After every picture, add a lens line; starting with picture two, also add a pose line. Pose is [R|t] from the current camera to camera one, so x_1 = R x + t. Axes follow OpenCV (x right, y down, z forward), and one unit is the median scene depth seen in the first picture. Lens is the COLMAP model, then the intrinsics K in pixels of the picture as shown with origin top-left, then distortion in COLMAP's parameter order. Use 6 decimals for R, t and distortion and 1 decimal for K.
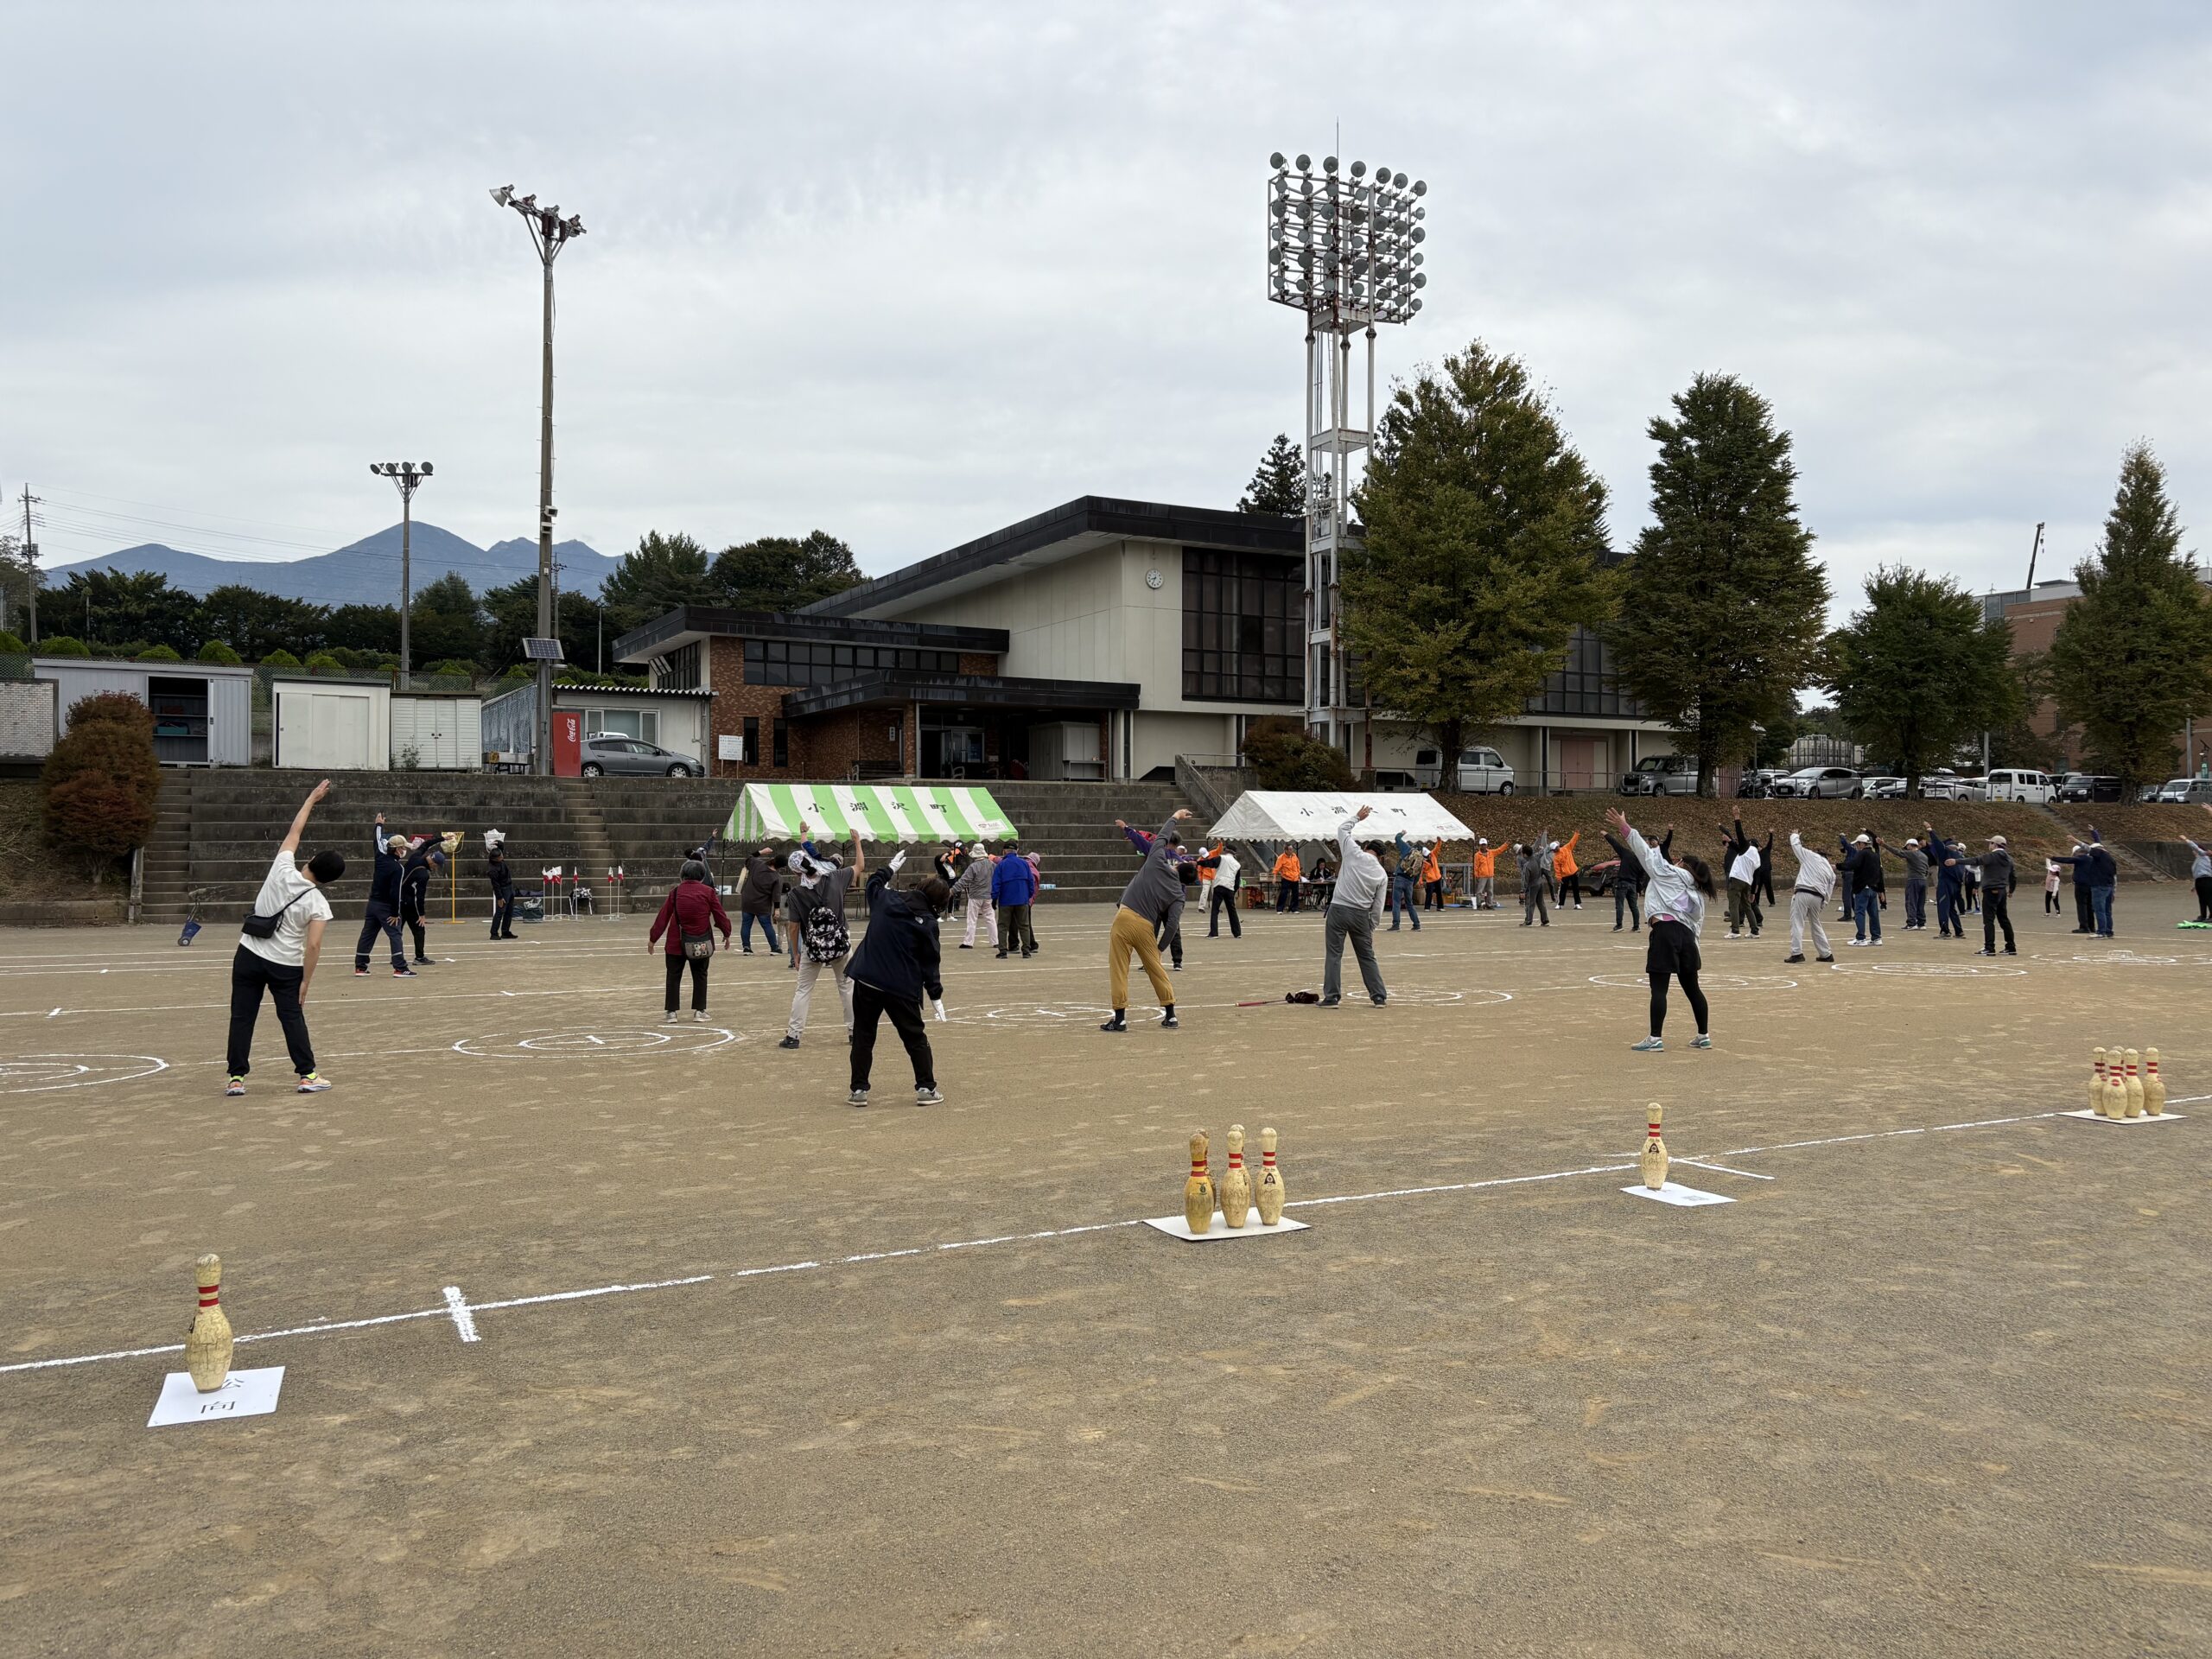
lens RADIAL K [[1663.9, 0, 1134.3], [0, 1663.9, 840.4], [0, 0, 1]] dist [0.047315, -0.043870]
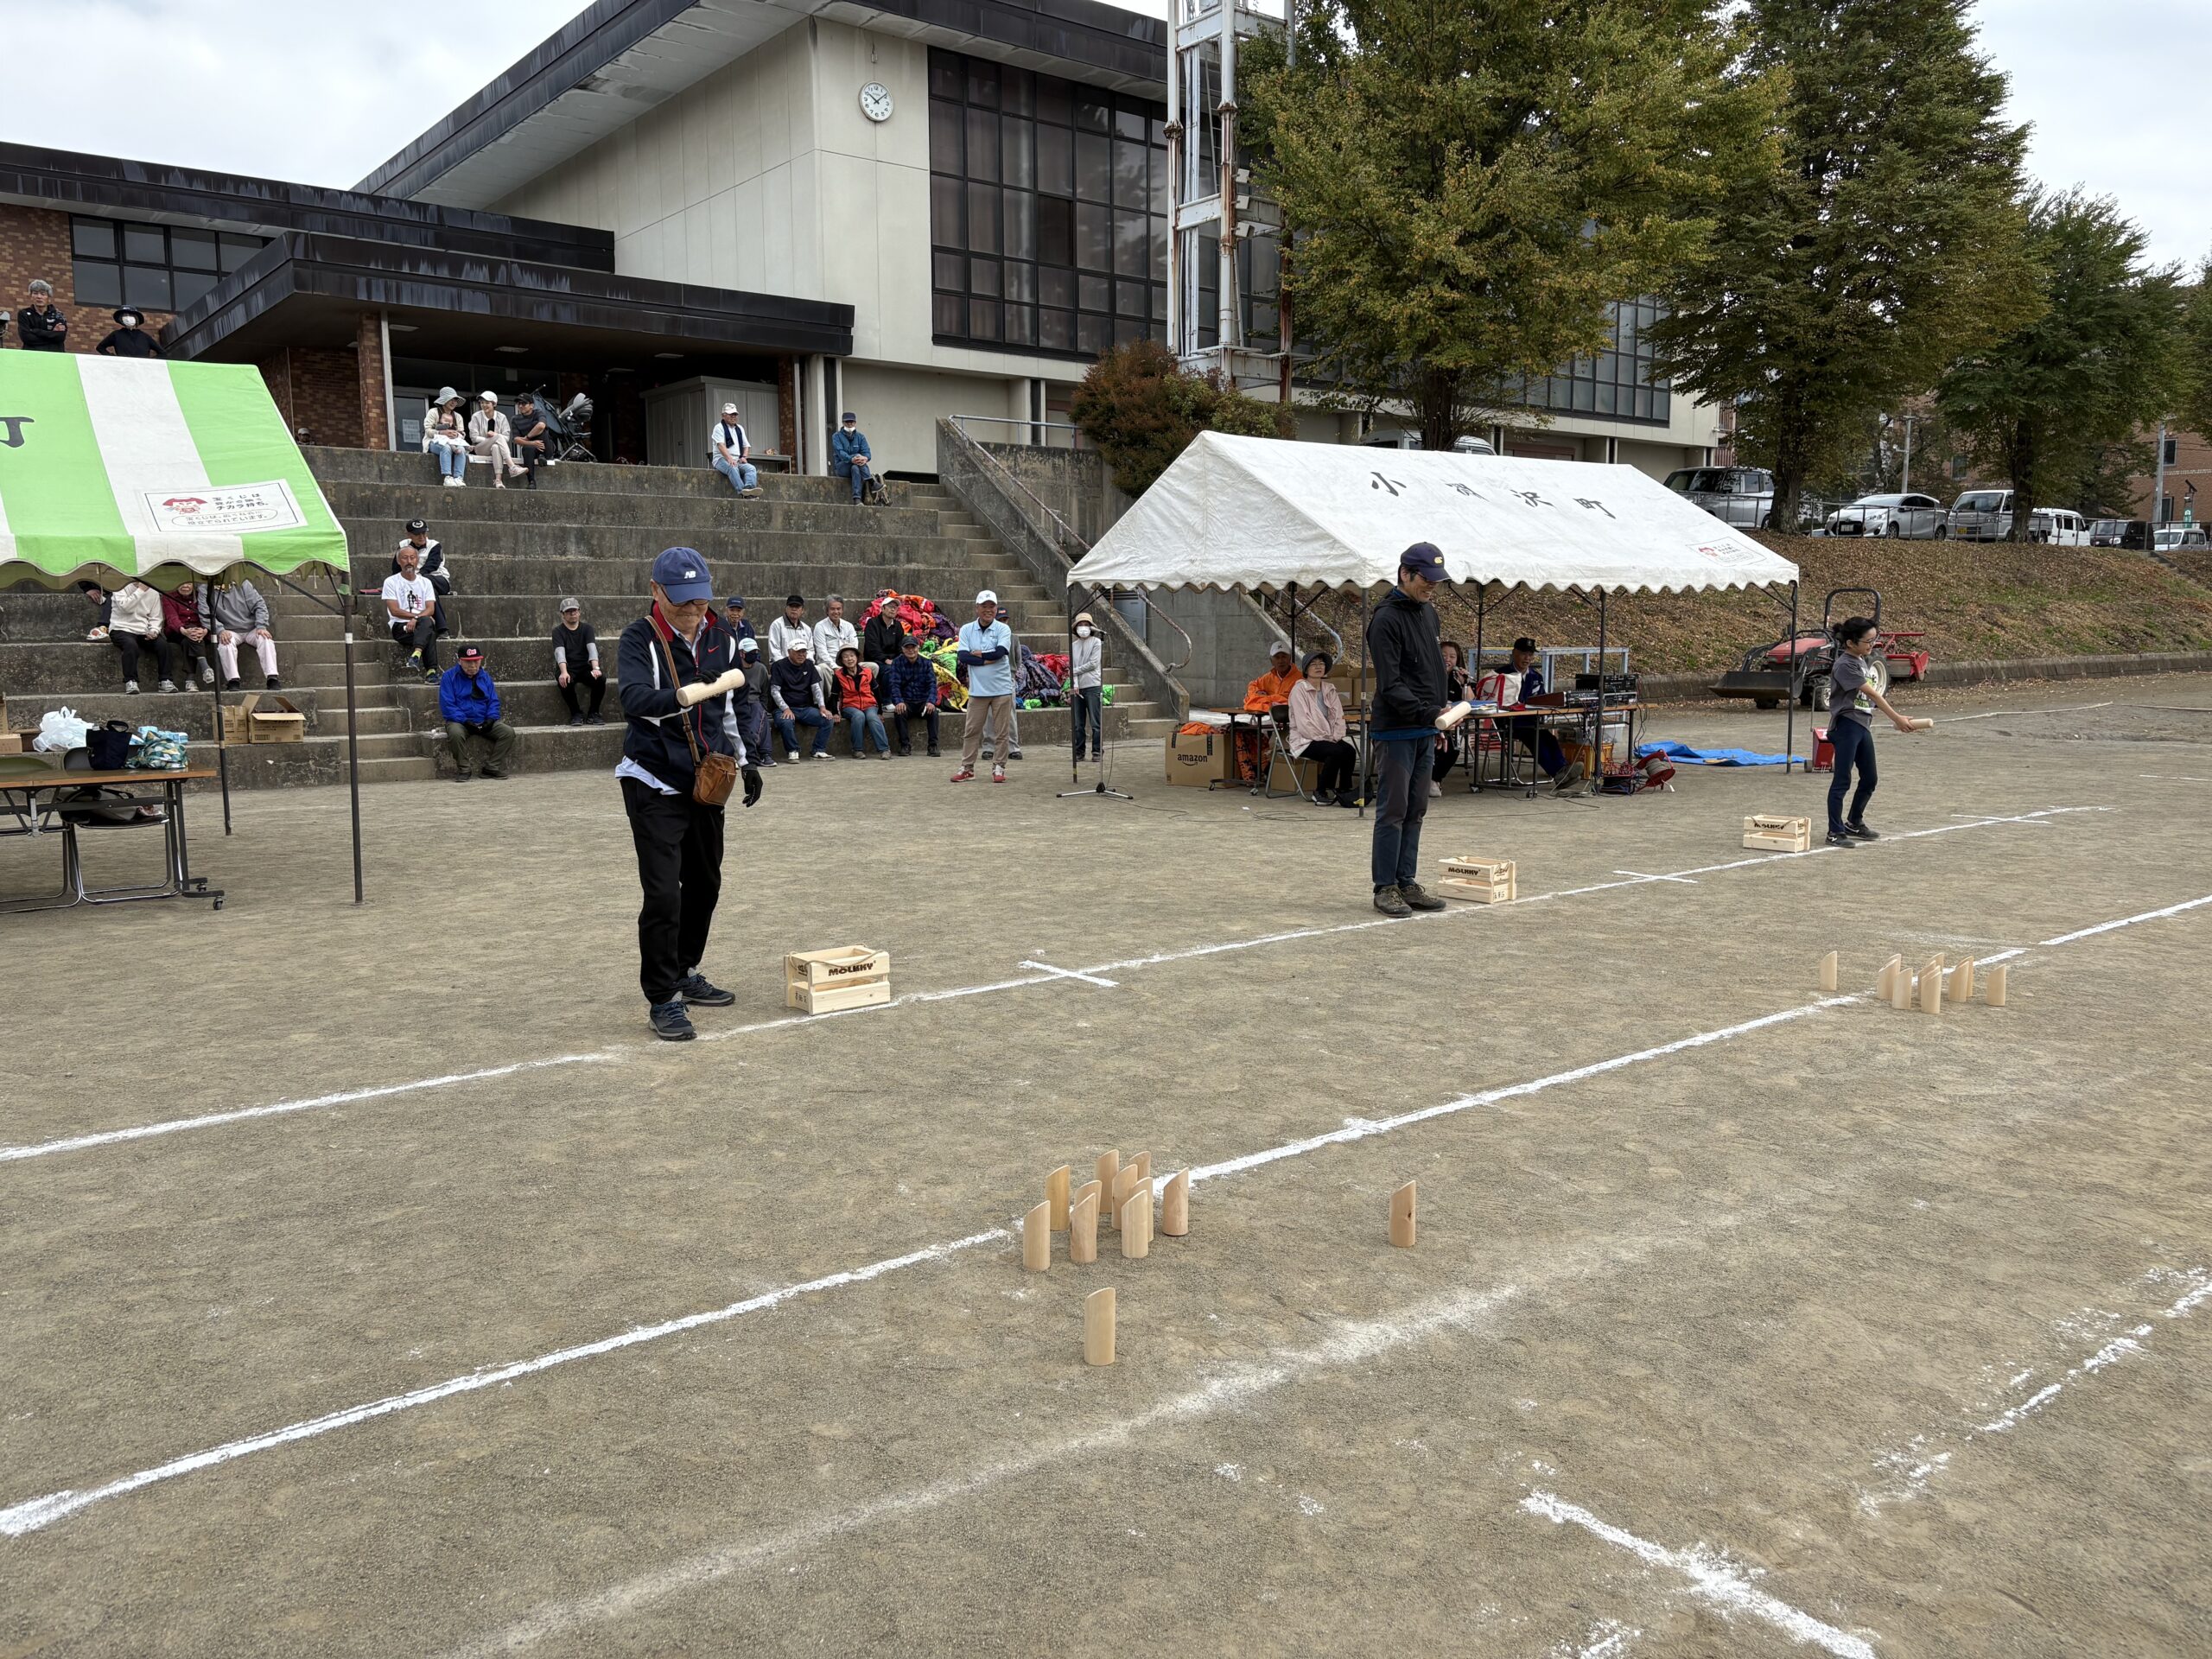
lens RADIAL K [[1663.9, 0, 1111.6], [0, 1663.9, 819.0], [0, 0, 1]] dist [0.047315, -0.043870]
pose [[0.987395, -0.023382, 0.156537, -0.002594], [0.004591, 0.992843, 0.119340, 0.004380], [-0.158207, -0.117117, 0.980436, 0.470608]]
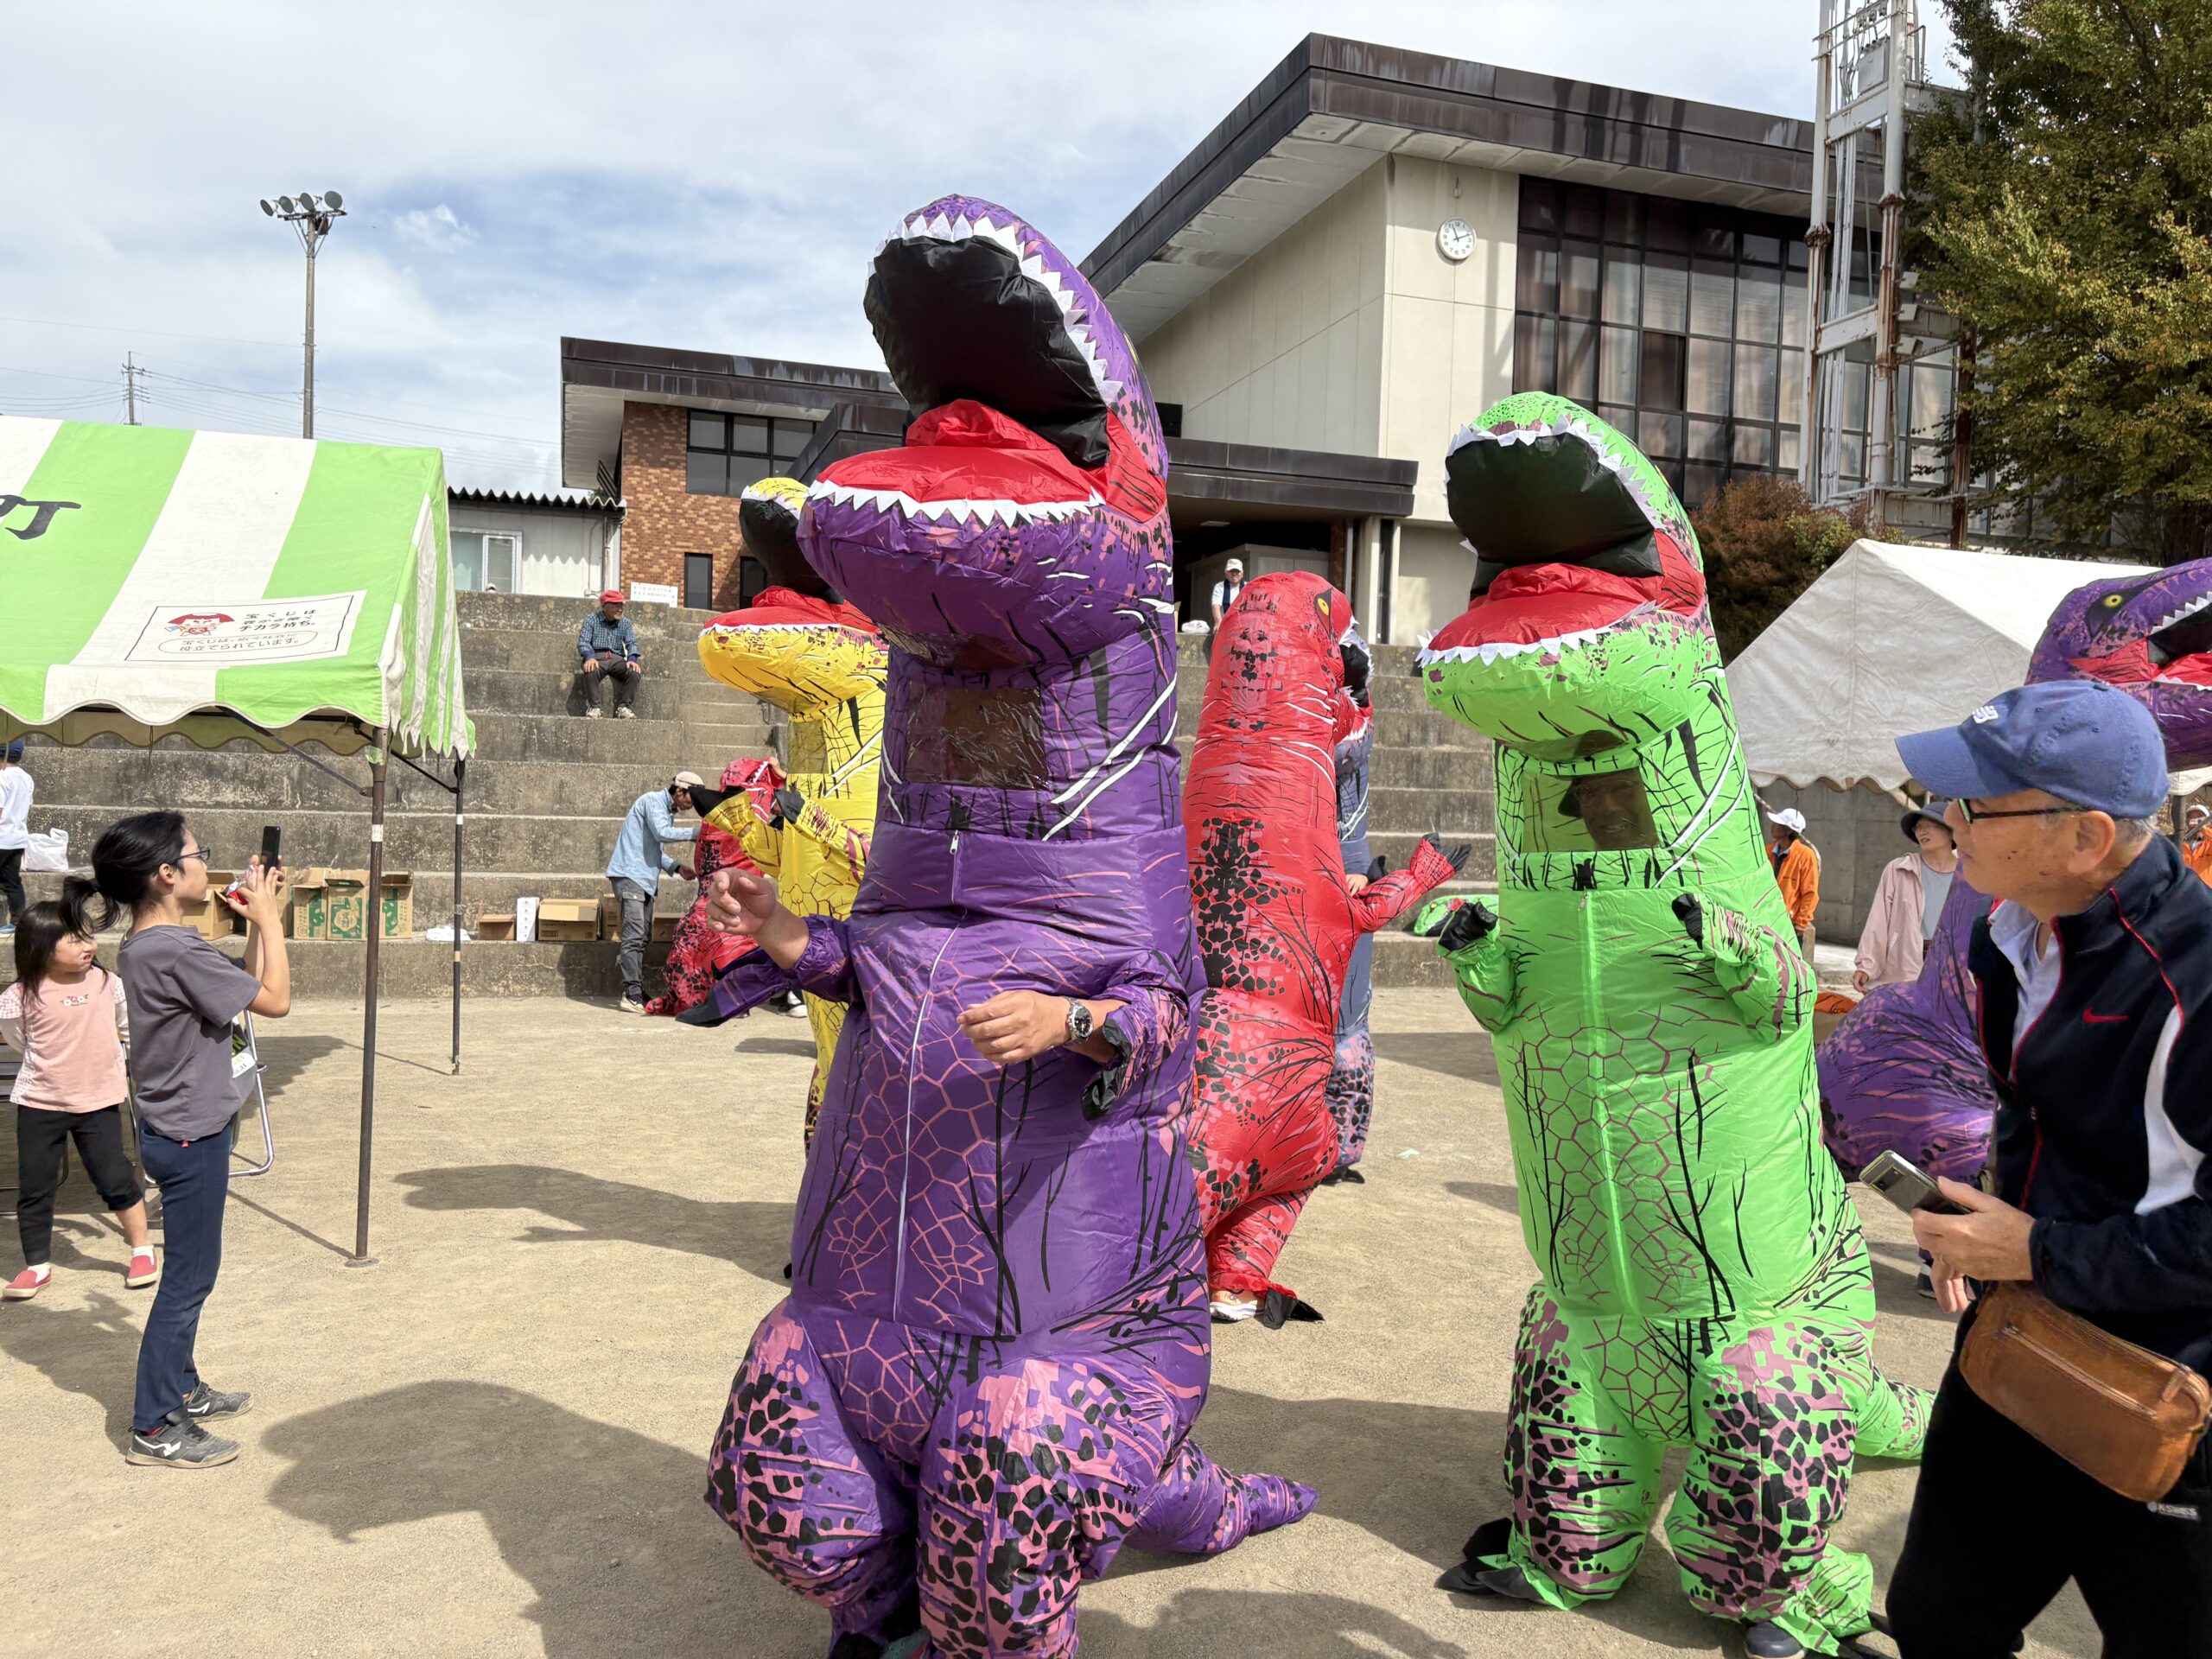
lens RADIAL K [[1663.9, 0, 1118.9], [0, 1663.9, 846.9], [0, 0, 1]] dist [0.047315, -0.043870]
pose [[0.982403, 0.031905, -0.184029, 0.011571], [-0.026950, 0.999205, 0.029364, 0.002940], [0.184820, -0.023888, 0.982482, 0.544348]]
